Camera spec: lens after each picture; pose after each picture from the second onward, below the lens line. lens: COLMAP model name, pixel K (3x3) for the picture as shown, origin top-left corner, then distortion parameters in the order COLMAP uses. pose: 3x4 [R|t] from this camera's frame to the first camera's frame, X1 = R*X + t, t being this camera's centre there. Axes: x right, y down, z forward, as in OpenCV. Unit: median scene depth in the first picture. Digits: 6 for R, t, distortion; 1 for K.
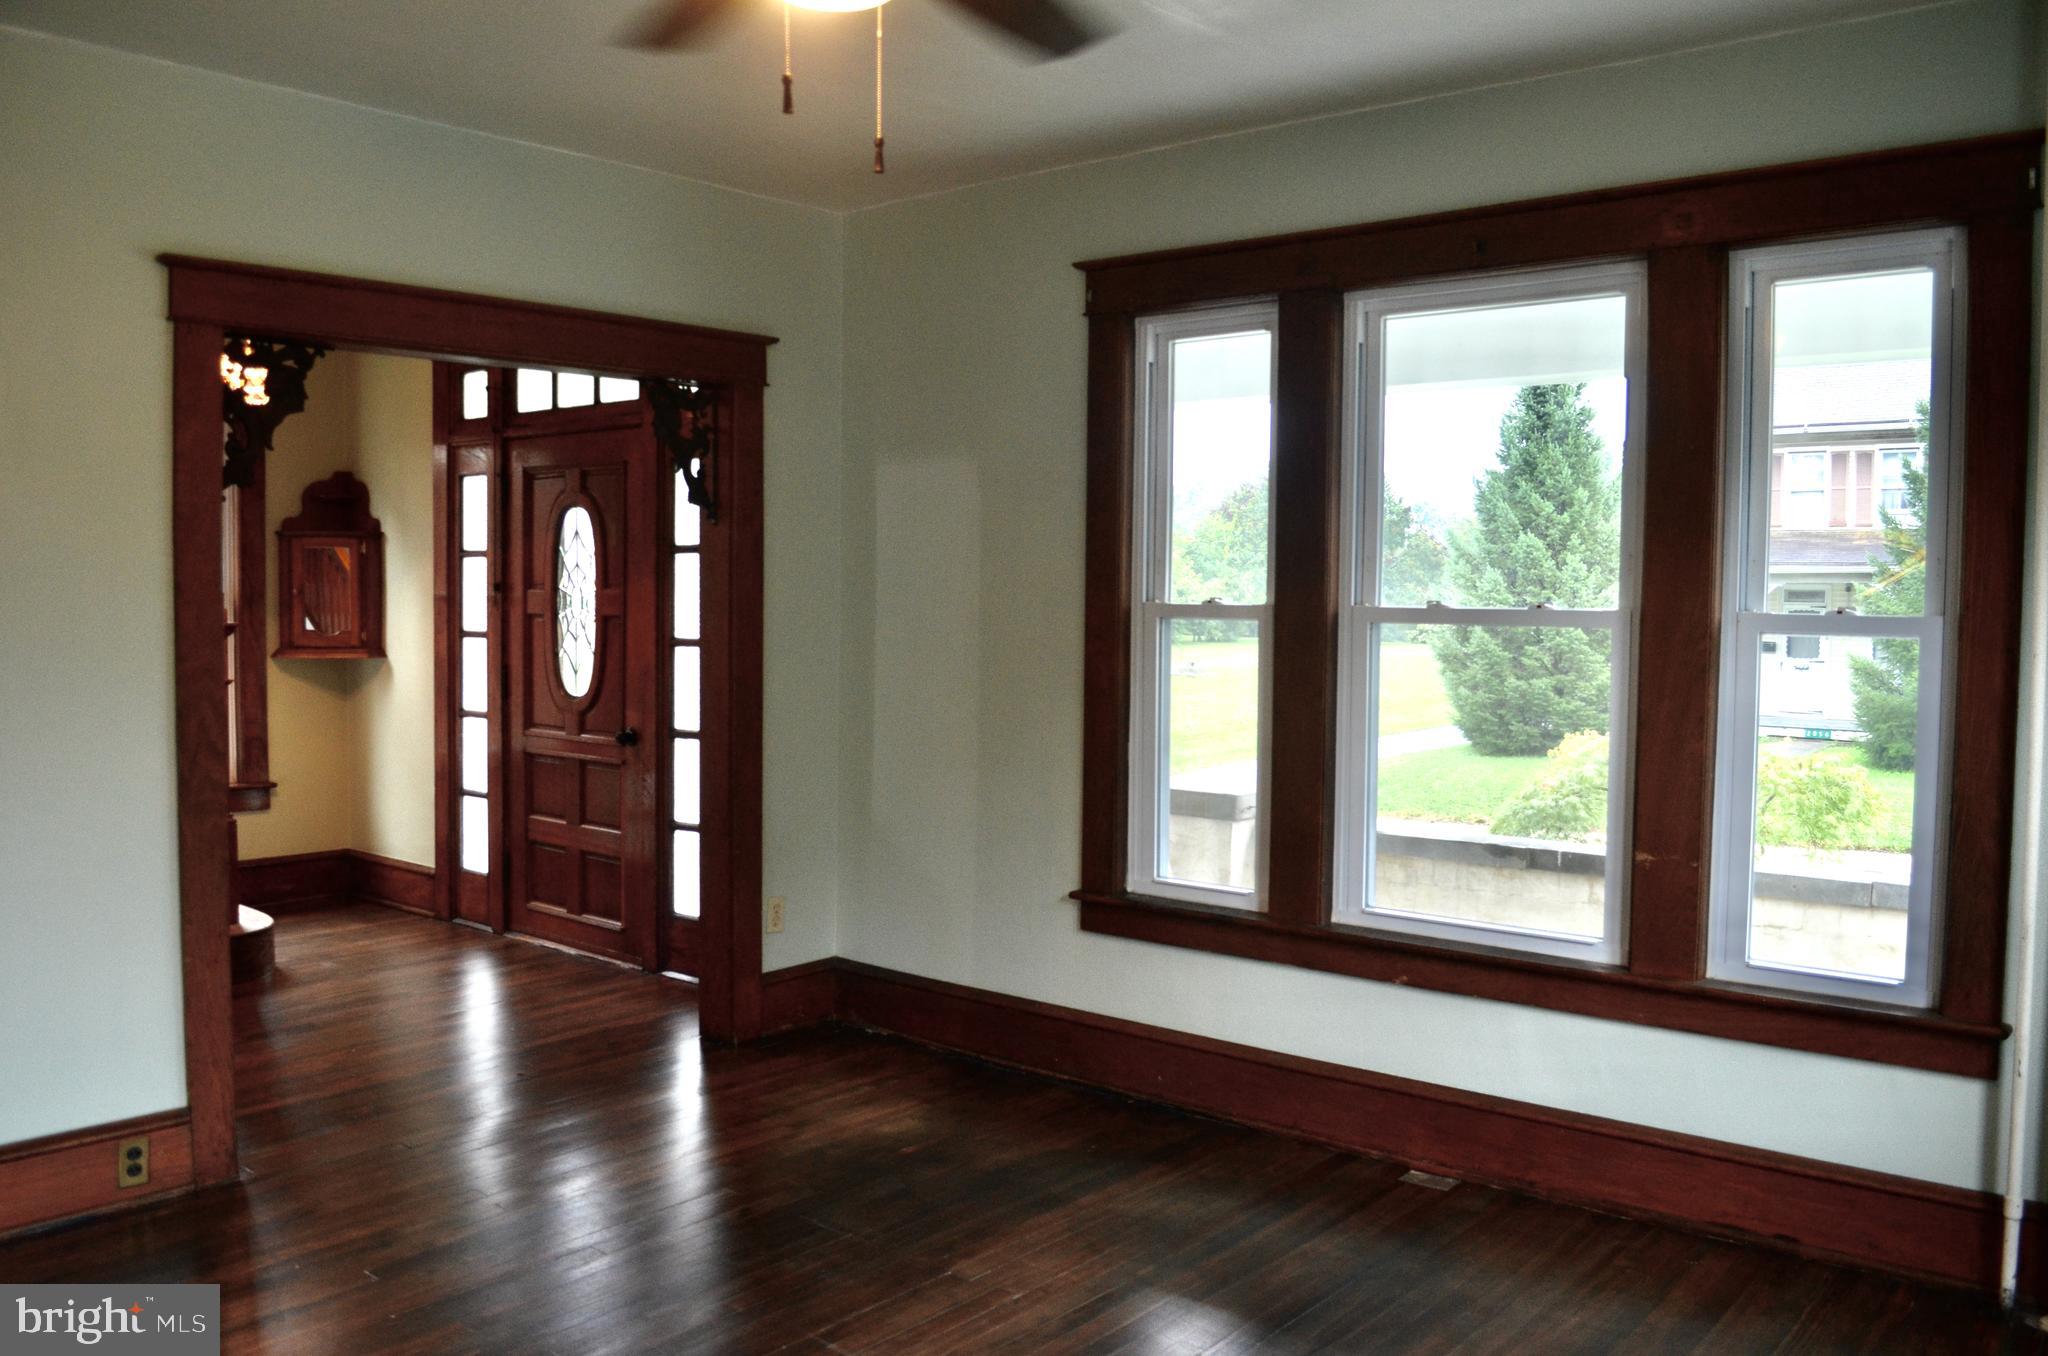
lens RADIAL K [[1615.6, 0, 1032.5], [0, 1615.6, 690.2], [0, 0, 1]] dist [-0.080930, 0.013023]
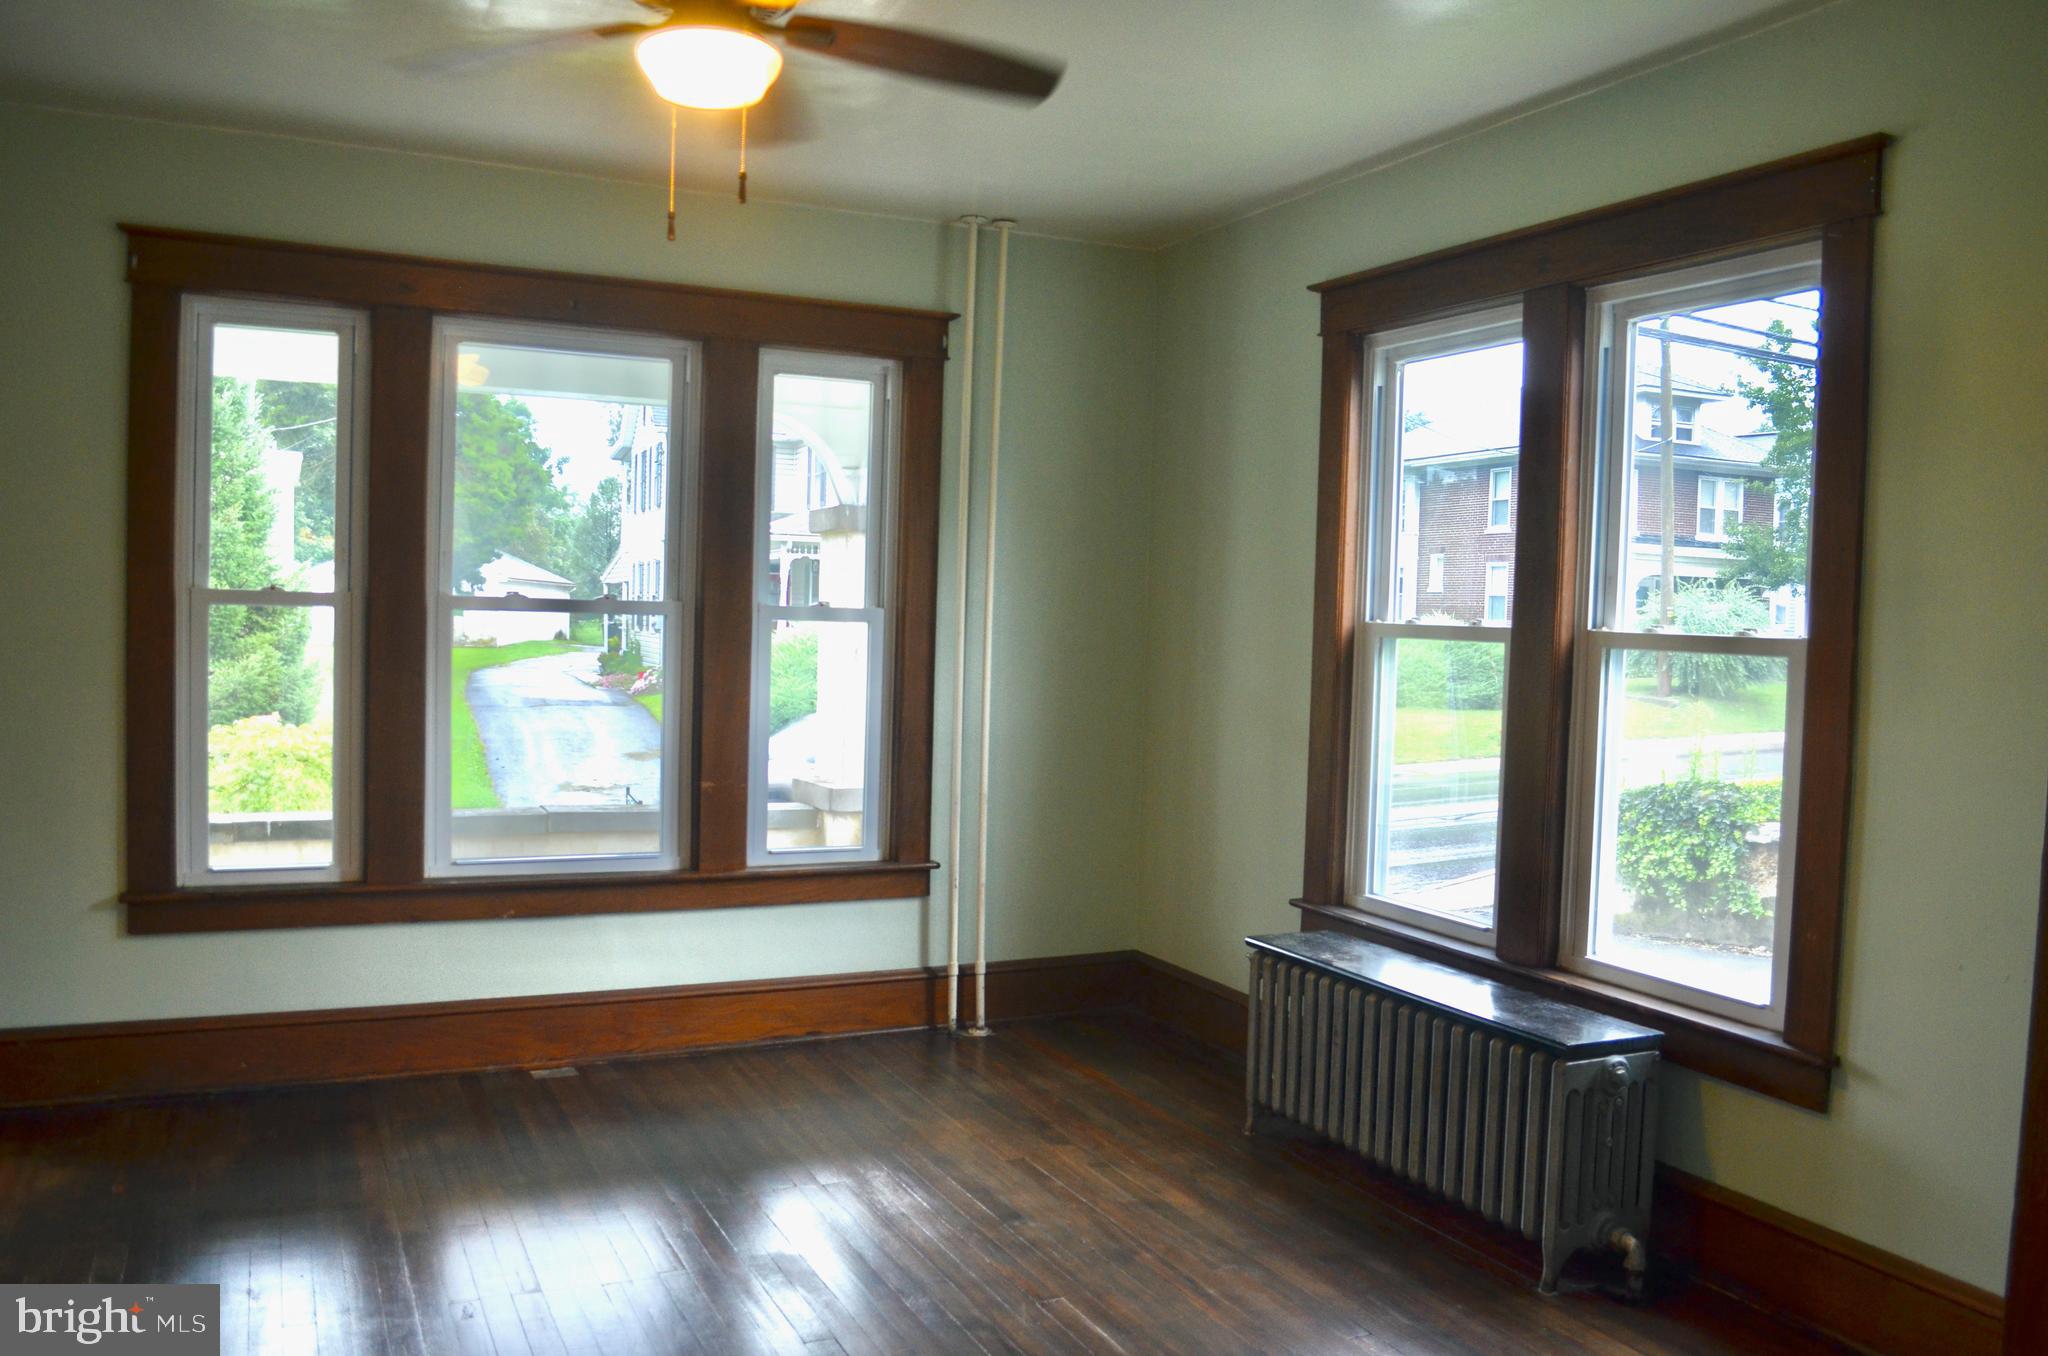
lens RADIAL K [[1615.6, 0, 1032.5], [0, 1615.6, 690.2], [0, 0, 1]] dist [-0.080930, 0.013023]
pose [[0.420194, -0.041190, 0.906499, -0.618274], [0.026312, 0.999102, 0.033201, -0.011367], [-0.907053, 0.009901, 0.420901, 0.145801]]
